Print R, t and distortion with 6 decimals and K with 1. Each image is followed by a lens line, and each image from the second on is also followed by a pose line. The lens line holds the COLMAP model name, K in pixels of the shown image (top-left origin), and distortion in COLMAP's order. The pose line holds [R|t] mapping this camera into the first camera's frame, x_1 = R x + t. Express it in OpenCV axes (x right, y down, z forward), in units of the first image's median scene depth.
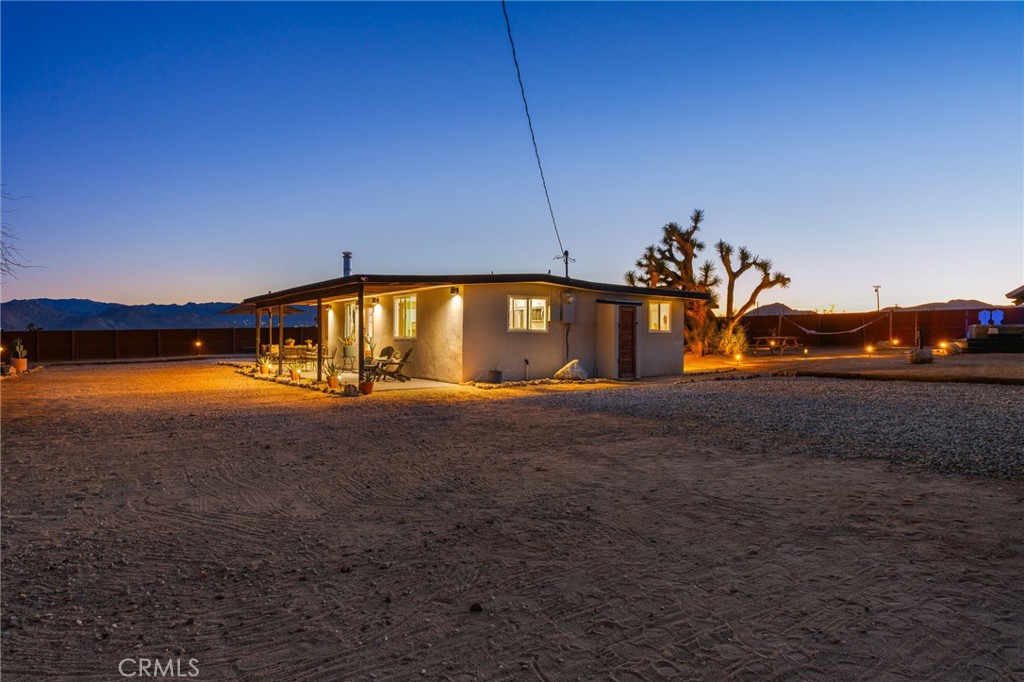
lens RADIAL K [[699.0, 0, 515.4], [0, 699.0, 342.3], [0, 0, 1]] dist [-0.001690, 0.000826]
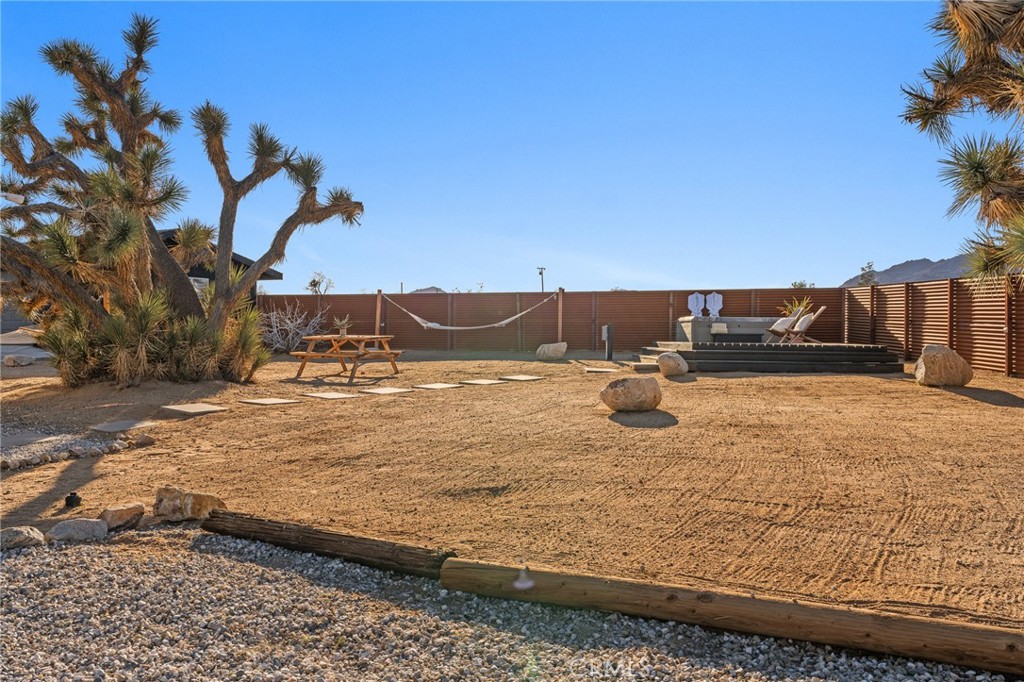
lens RADIAL K [[861.5, 0, 512.3], [0, 861.5, 338.5], [0, 0, 1]] dist [-0.002845, -0.001189]
pose [[0.902888, 0.005399, 0.429841, 0.240564], [-0.009509, 0.999927, 0.007414, -0.012047], [-0.429770, -0.010782, 0.902874, 0.463100]]
